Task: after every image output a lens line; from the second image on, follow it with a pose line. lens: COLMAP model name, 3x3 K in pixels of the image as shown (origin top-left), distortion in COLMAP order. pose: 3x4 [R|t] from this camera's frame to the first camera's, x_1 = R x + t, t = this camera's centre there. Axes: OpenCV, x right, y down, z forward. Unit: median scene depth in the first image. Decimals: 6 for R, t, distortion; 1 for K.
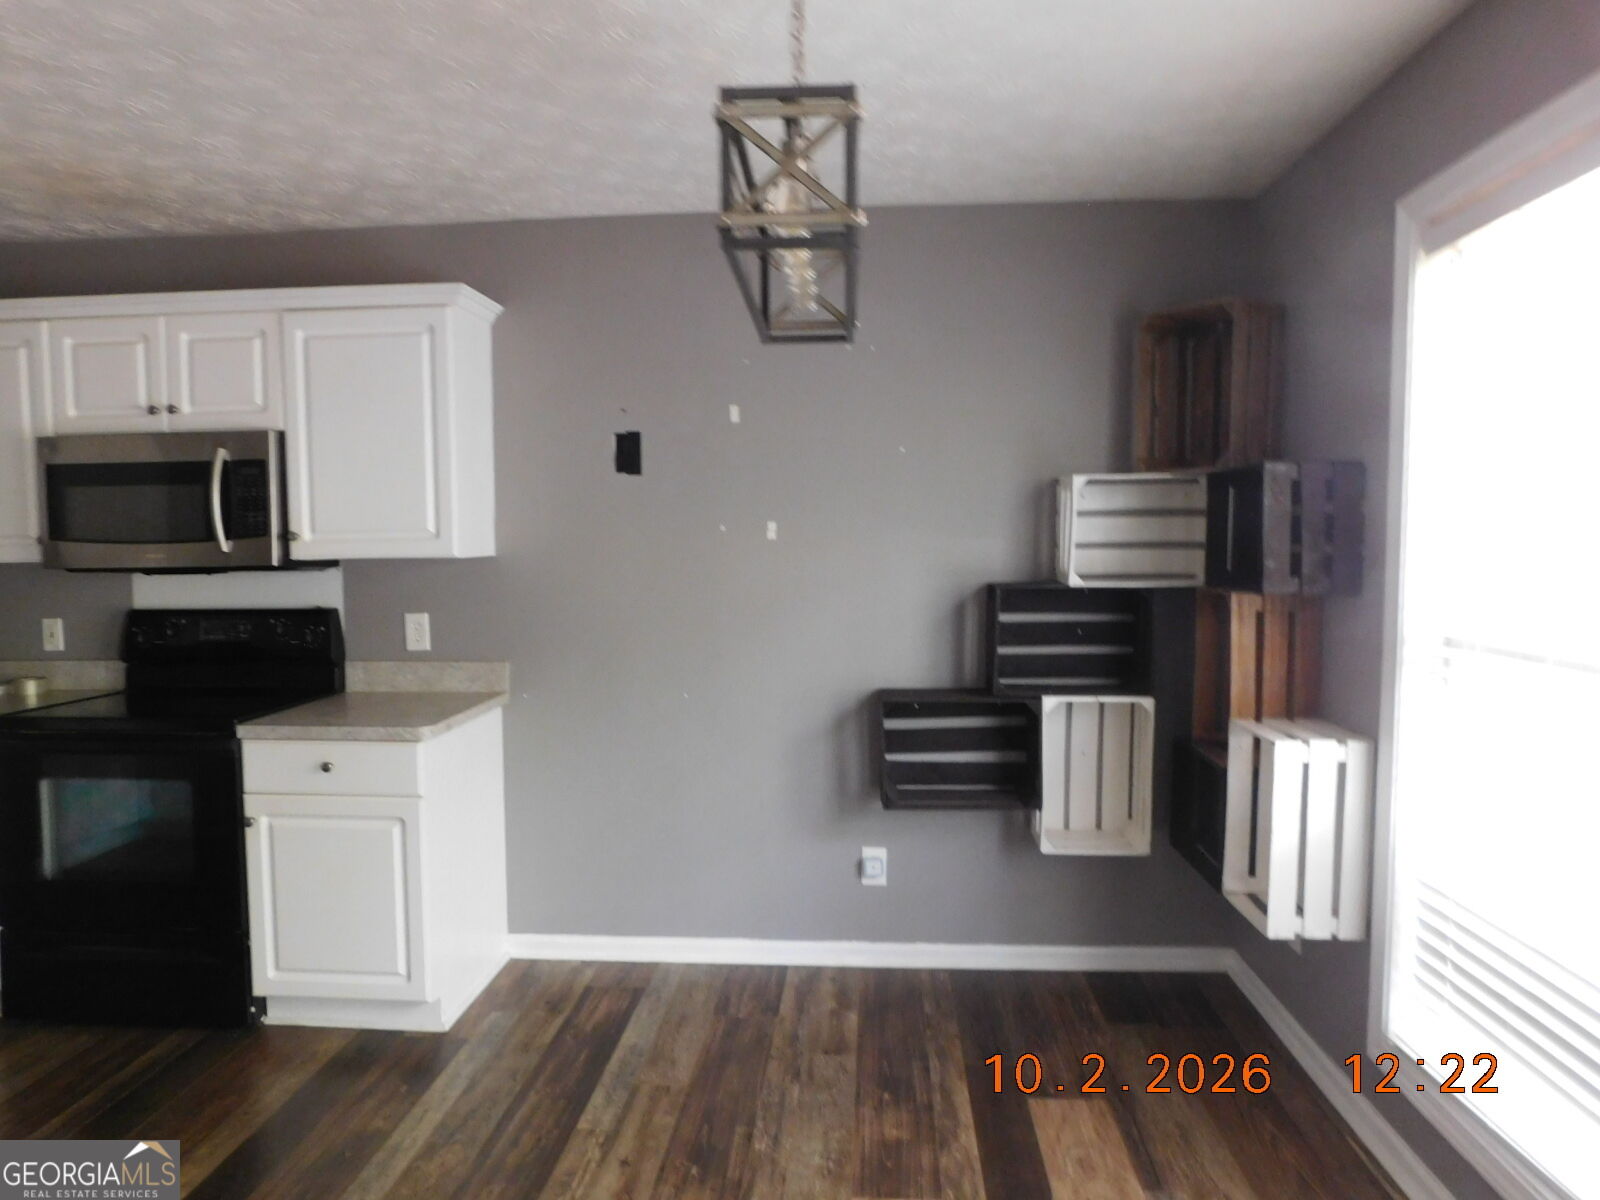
lens RADIAL K [[1066.2, 0, 796.0], [0, 1066.2, 594.6], [0, 0, 1]] dist [-0.002742, 0.000018]
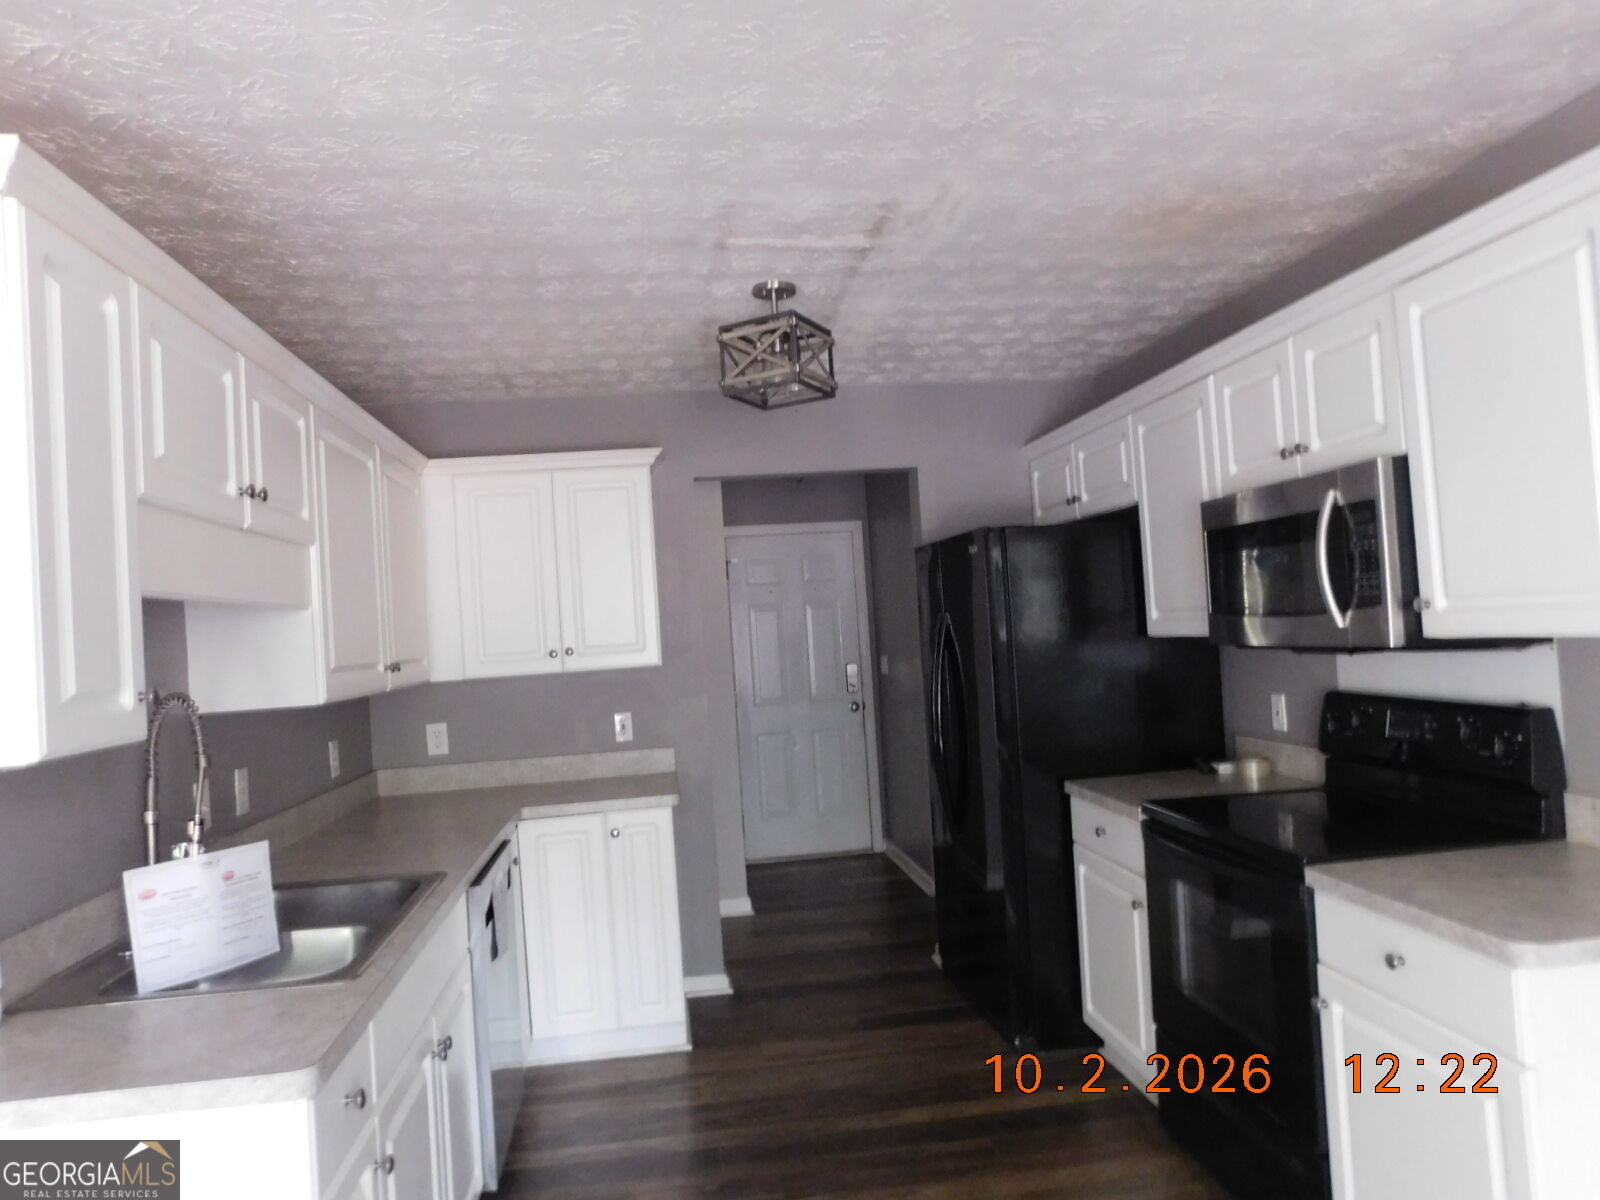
lens RADIAL K [[1066.2, 0, 796.0], [0, 1066.2, 594.6], [0, 0, 1]] dist [-0.002742, 0.000018]
pose [[0.207971, -0.027766, -0.977741, 0.118575], [-0.001795, 0.999584, -0.028768, -0.040149], [0.978133, 0.007738, 0.207835, 0.462215]]
